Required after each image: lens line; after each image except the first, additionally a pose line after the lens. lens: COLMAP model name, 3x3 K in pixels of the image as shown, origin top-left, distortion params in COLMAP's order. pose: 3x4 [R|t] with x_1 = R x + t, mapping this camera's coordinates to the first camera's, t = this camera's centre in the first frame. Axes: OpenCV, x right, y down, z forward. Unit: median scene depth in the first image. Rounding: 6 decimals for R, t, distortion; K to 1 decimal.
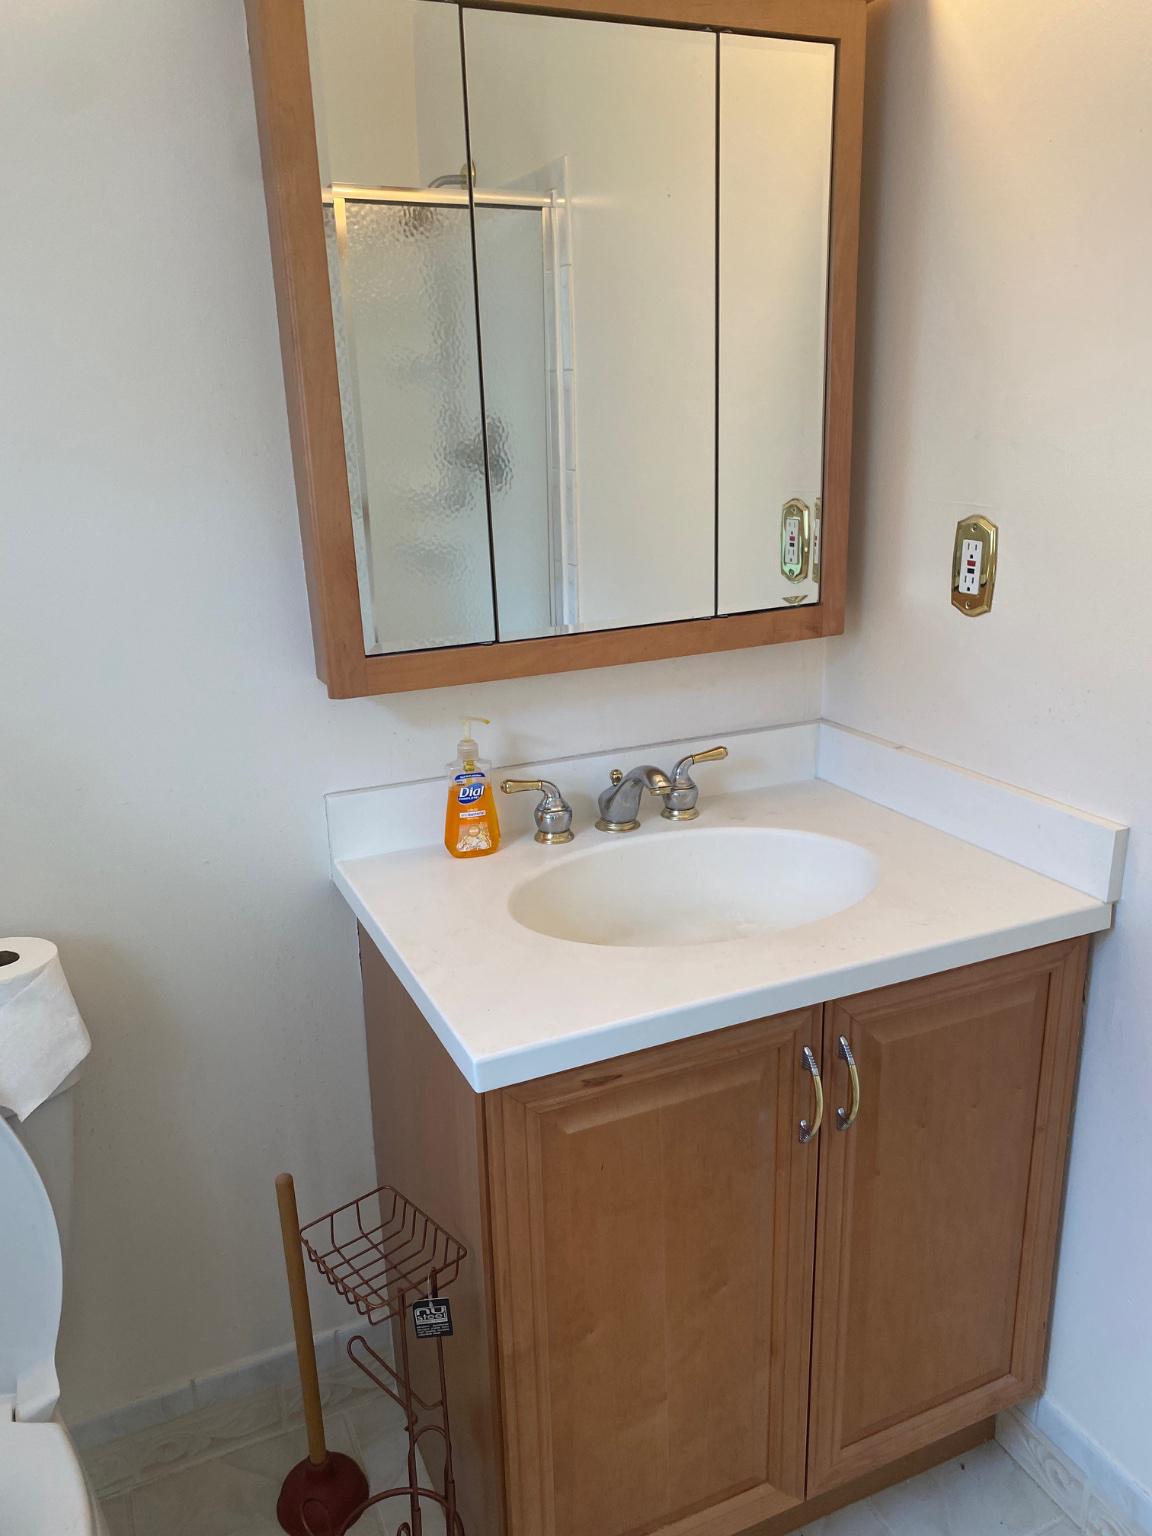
lens RADIAL K [[1187.8, 0, 602.8], [0, 1187.8, 782.4], [0, 0, 1]] dist [0.114855, -0.194962]
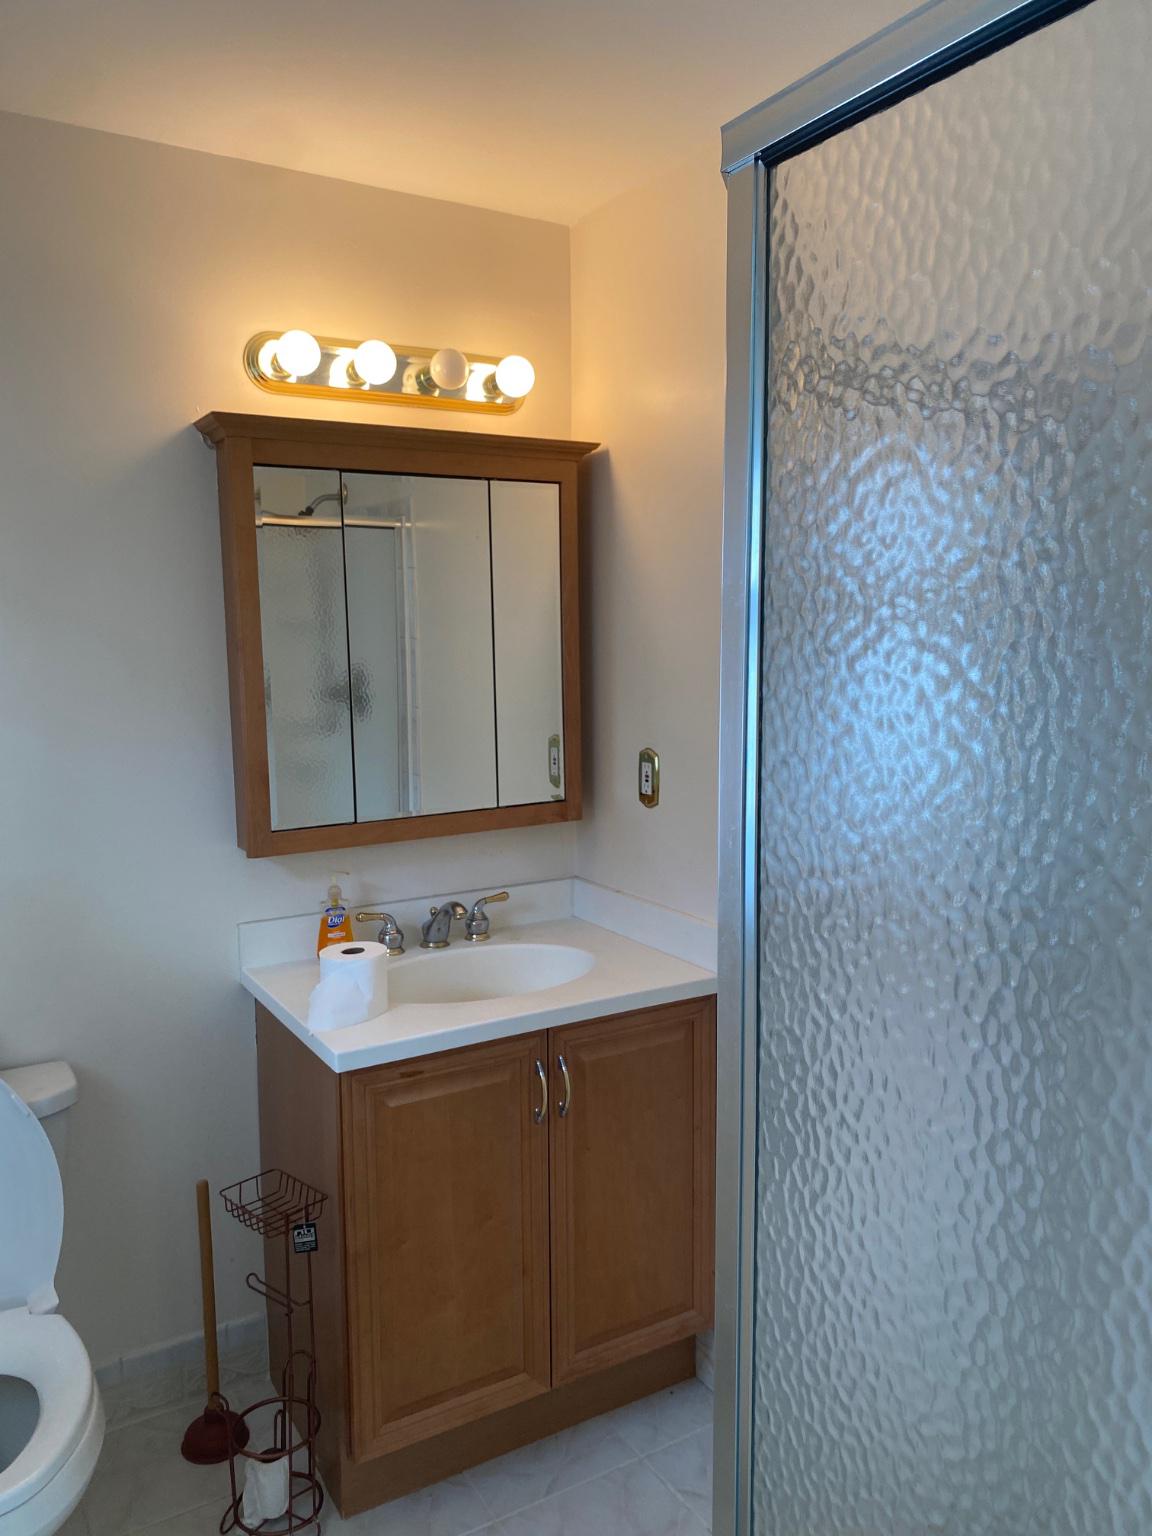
lens RADIAL K [[1187.8, 0, 602.8], [0, 1187.8, 782.4], [0, 0, 1]] dist [0.114855, -0.194962]
pose [[0.993820, 0.000868, 0.110997, 0.060151], [0.017845, 0.985714, -0.167482, 0.096790], [-0.109556, 0.168427, 0.979607, -0.581357]]
